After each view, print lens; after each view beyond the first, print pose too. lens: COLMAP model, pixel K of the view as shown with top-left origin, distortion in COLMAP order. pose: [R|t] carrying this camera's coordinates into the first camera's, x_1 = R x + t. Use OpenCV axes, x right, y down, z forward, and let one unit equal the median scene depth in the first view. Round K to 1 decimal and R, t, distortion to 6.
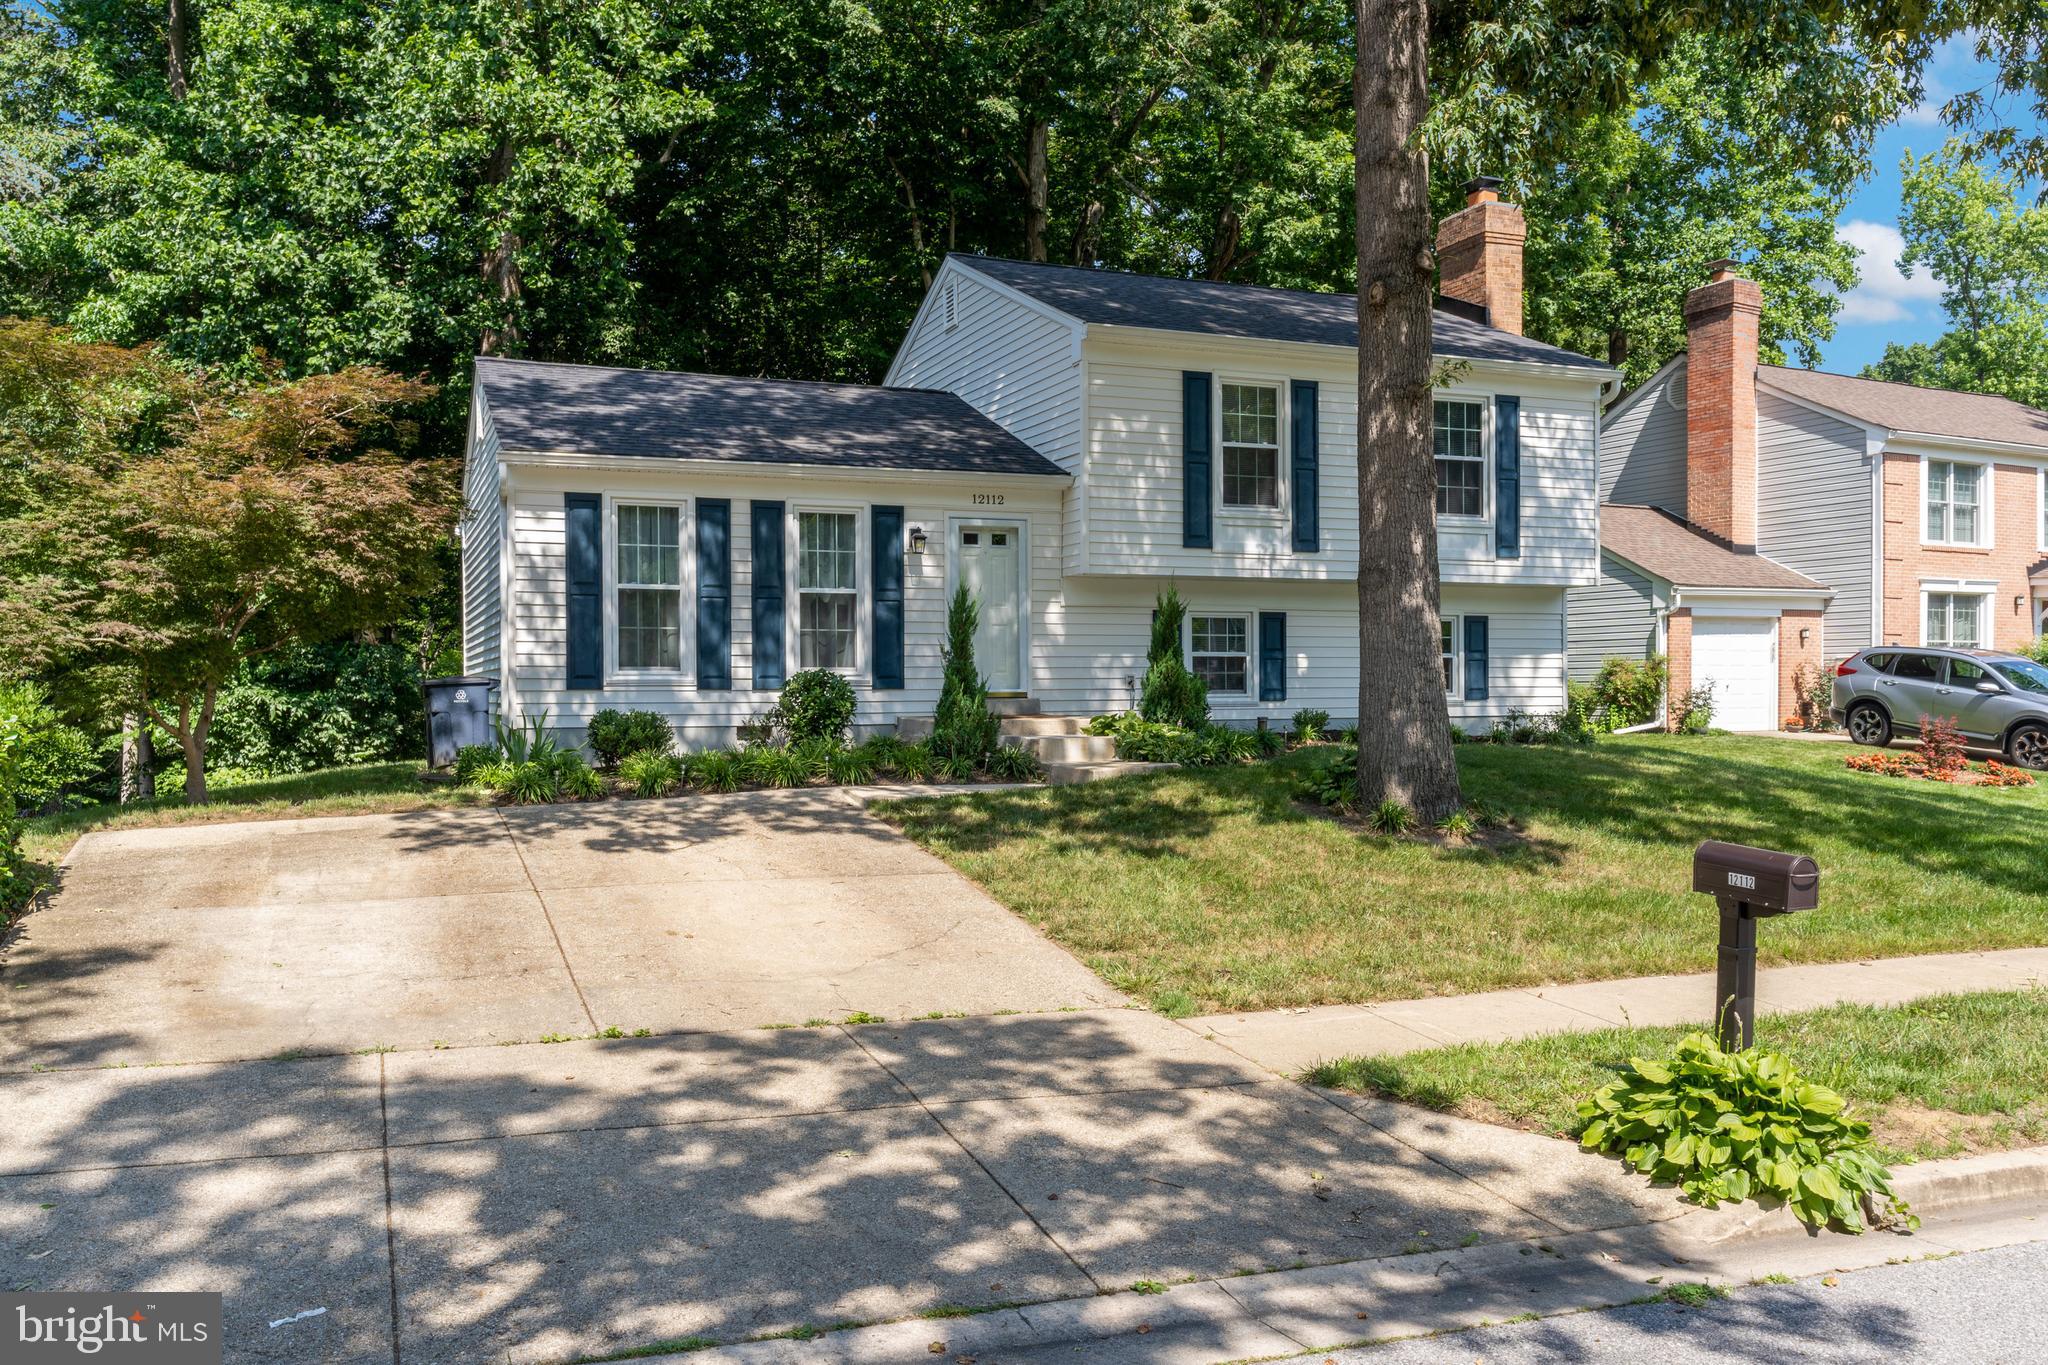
lens RADIAL K [[1543.9, 0, 1026.5], [0, 1543.9, 692.7], [0, 0, 1]] dist [0.015738, -0.000421]
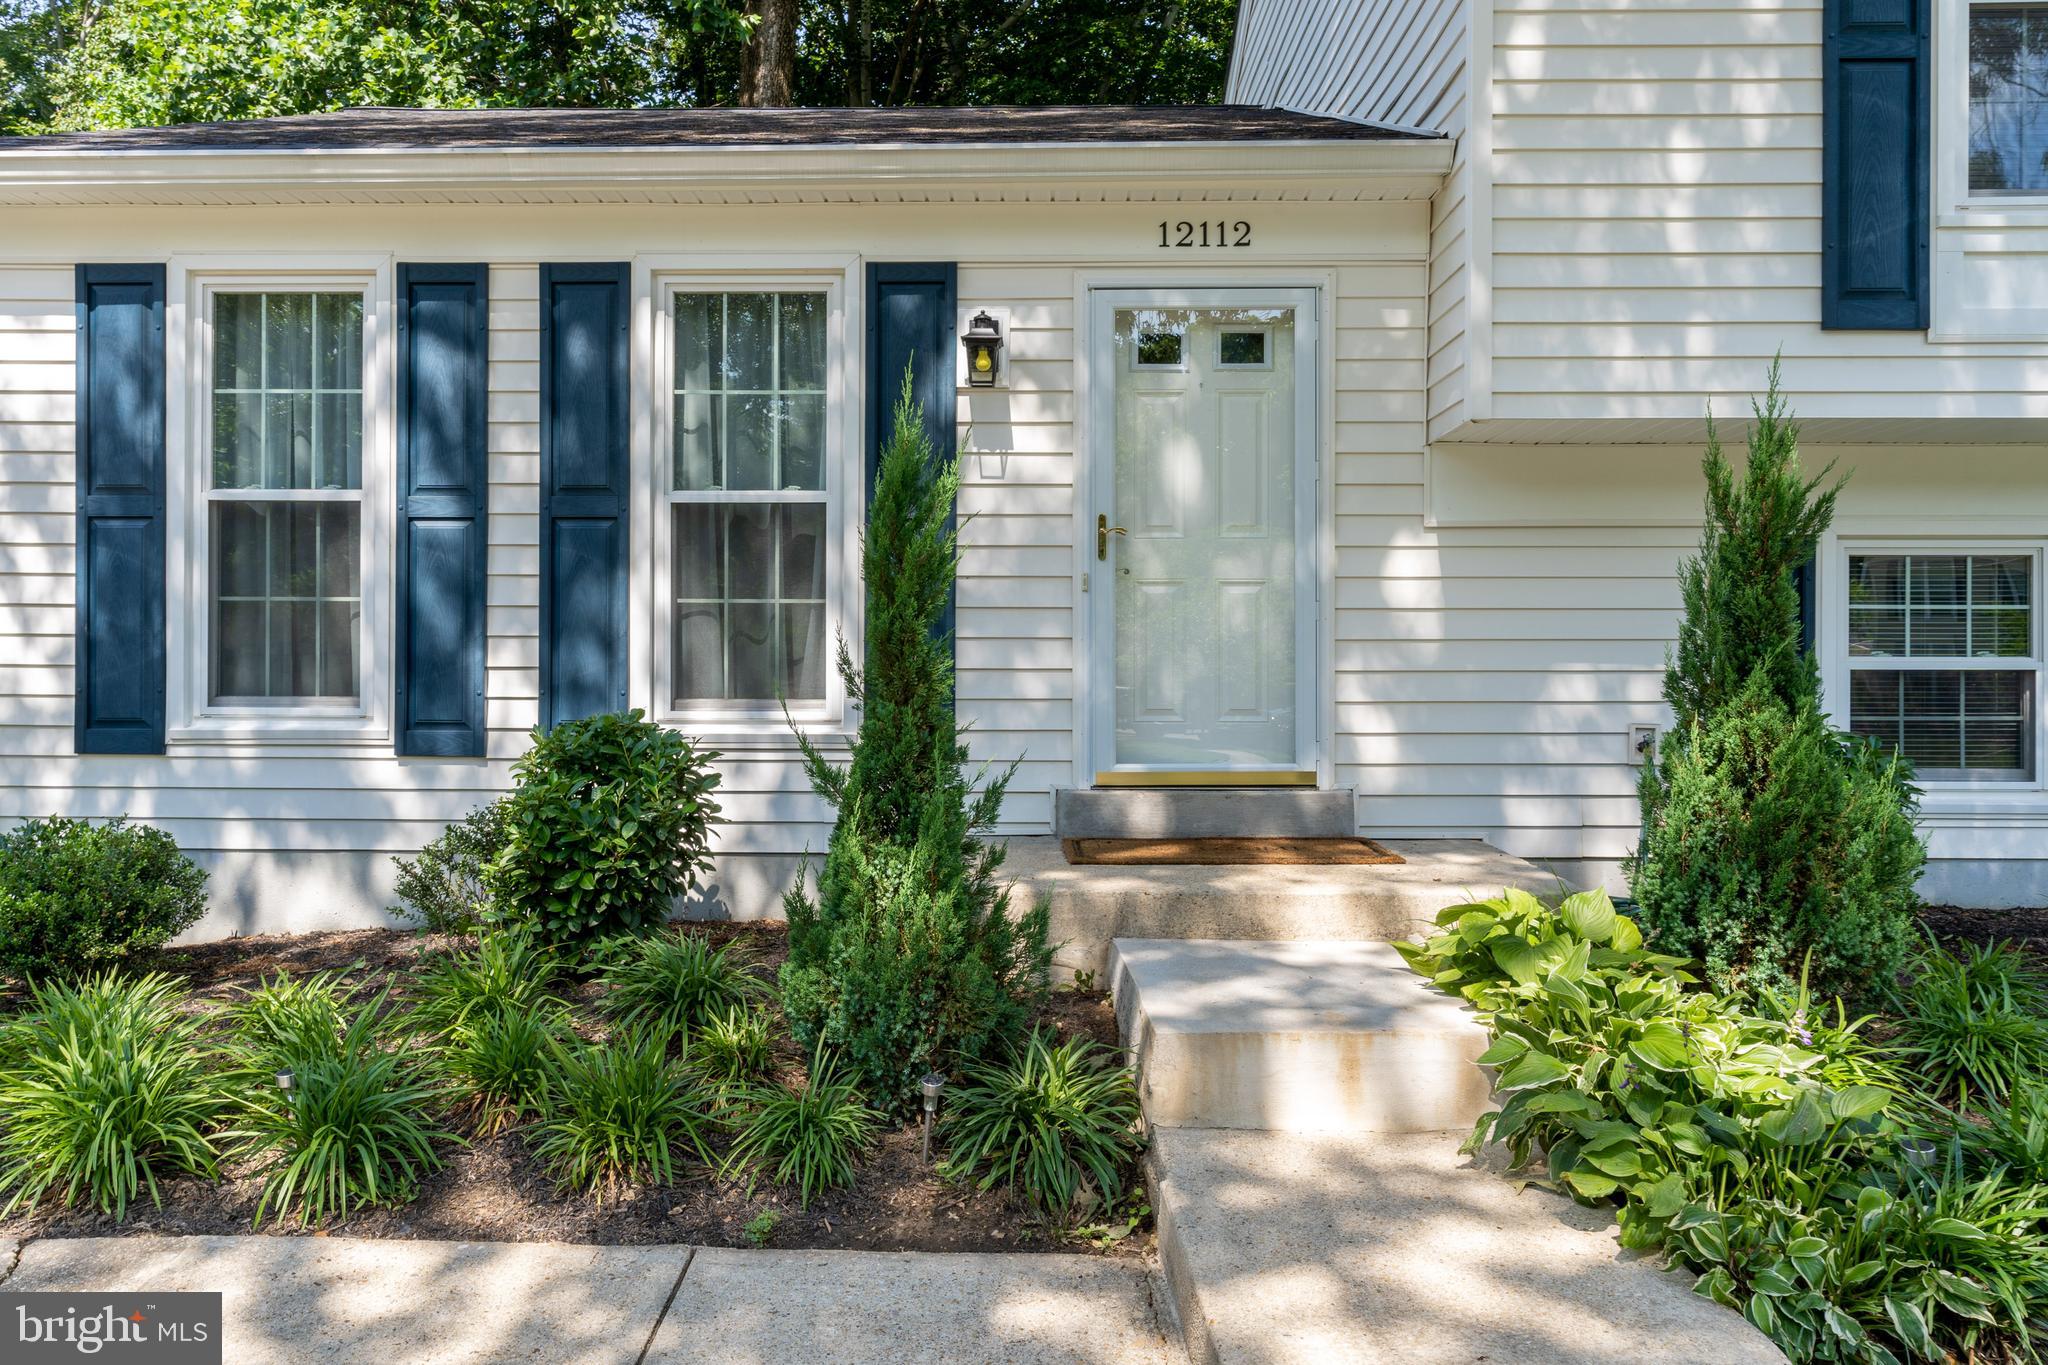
lens RADIAL K [[1458.3, 0, 1015.6], [0, 1458.3, 675.0], [0, 0, 1]] dist [-0.006634, 0.000738]
pose [[0.918495, 0.011320, -0.395270, 0.068638], [-0.009712, 0.999934, 0.006070, -0.024325], [0.395313, -0.001736, 0.918545, 0.665412]]
